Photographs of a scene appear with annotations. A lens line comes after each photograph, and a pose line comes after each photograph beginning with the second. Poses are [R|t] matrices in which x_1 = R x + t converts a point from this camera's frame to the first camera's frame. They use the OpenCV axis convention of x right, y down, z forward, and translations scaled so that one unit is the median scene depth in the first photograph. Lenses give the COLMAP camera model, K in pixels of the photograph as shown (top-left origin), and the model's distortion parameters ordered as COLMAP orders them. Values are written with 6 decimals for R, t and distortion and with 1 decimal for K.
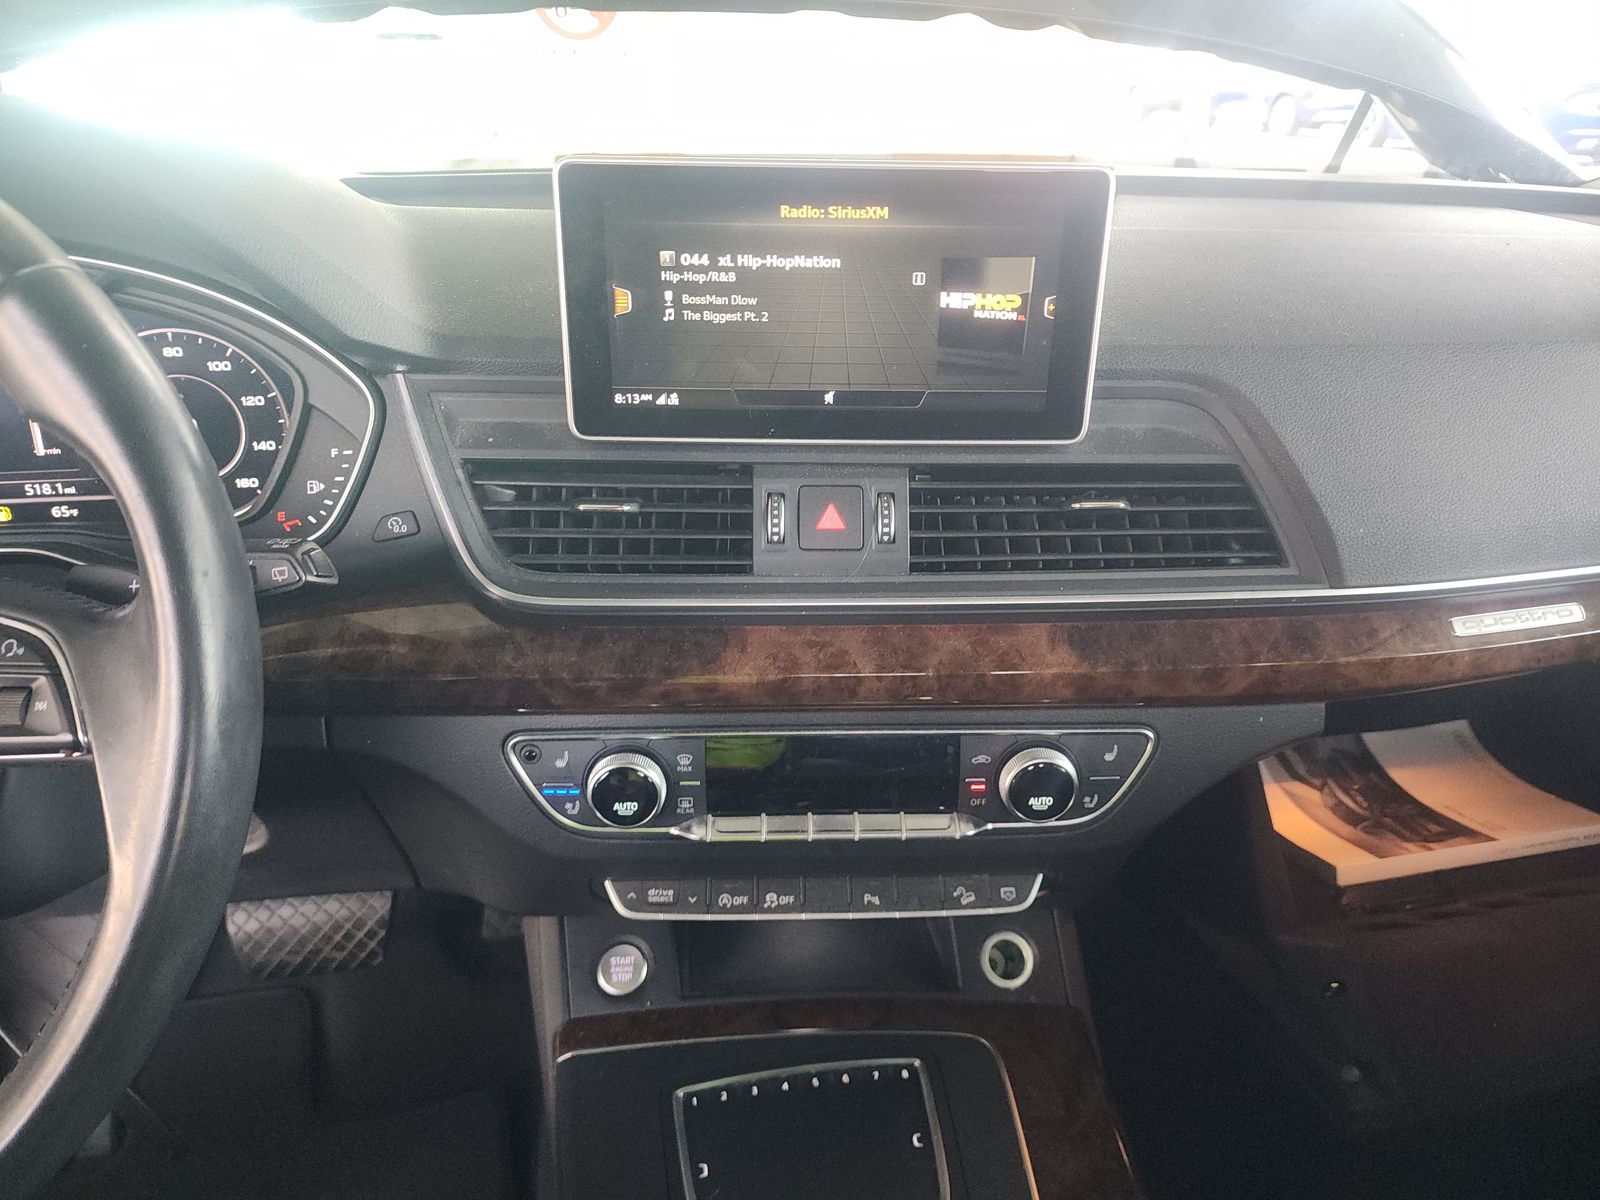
lens RADIAL K [[1089.9, 0, 800.0], [0, 1089.9, 600.0], [0, 0, 1]] dist [0.064659, -0.059179]
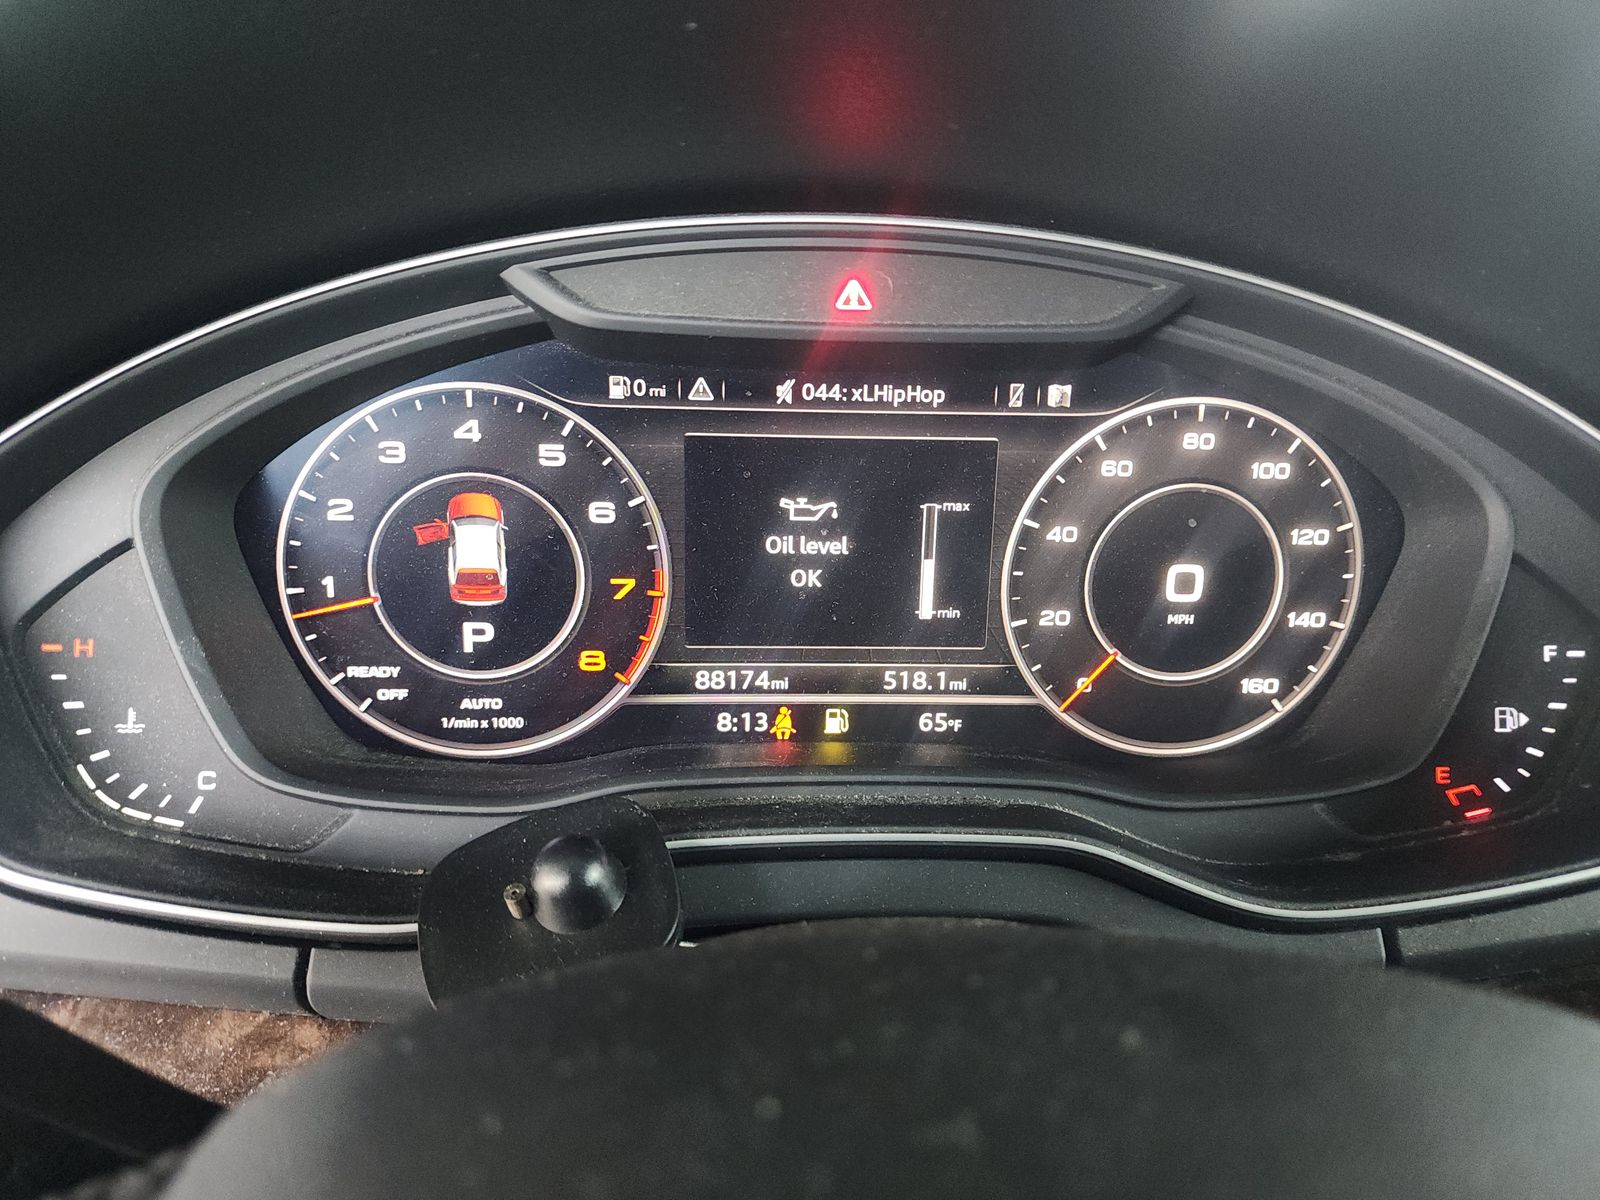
lens RADIAL K [[1058.9, 0, 770.2], [0, 1058.9, 592.5], [0, 0, 1]] dist [0.000320, -0.046634]
pose [[0.994415, 0.057351, -0.088604, -0.730875], [-0.064237, 0.994965, -0.076927, -0.101383], [0.083746, 0.082189, 0.993092, 0.492866]]
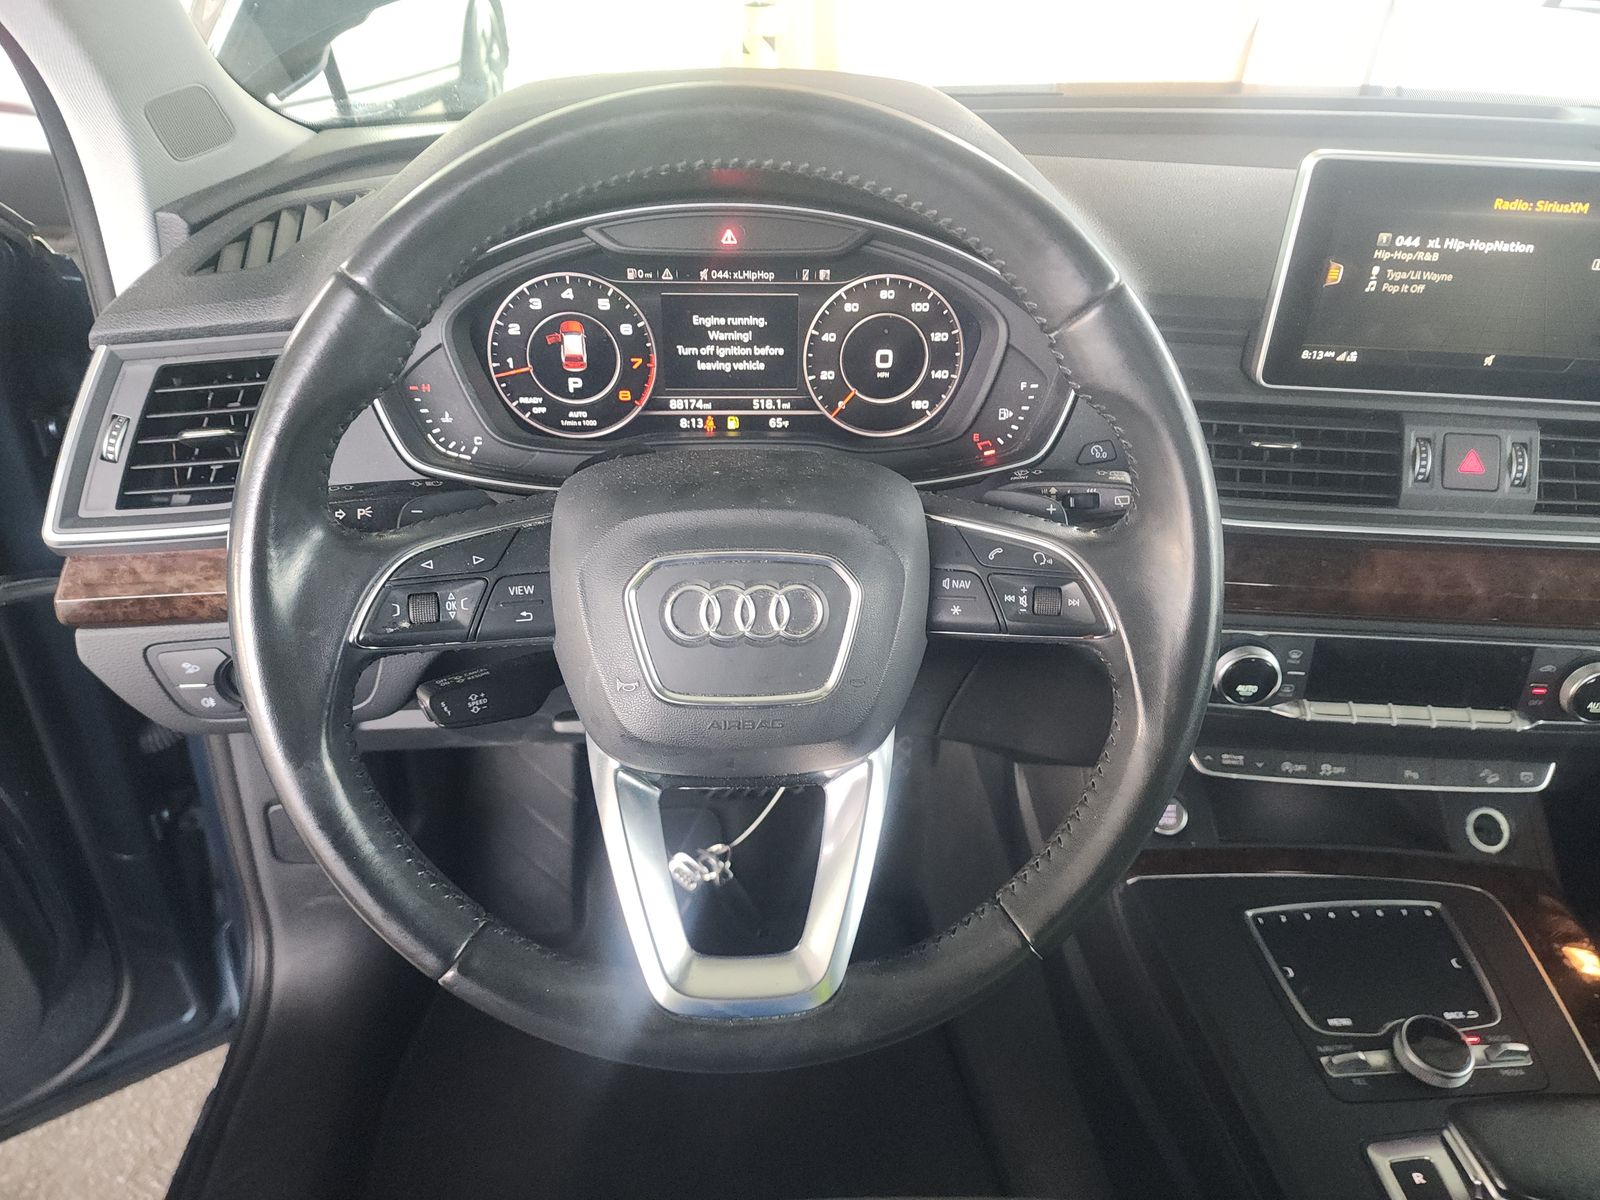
lens RADIAL K [[1089.9, 0, 800.0], [0, 1089.9, 600.0], [0, 0, 1]] dist [0.064659, -0.059179]
pose [[0.997590, 0.055759, -0.041291, -0.601339], [-0.050307, 0.991130, 0.123006, -0.036149], [0.047784, -0.120632, 0.991547, -0.233100]]
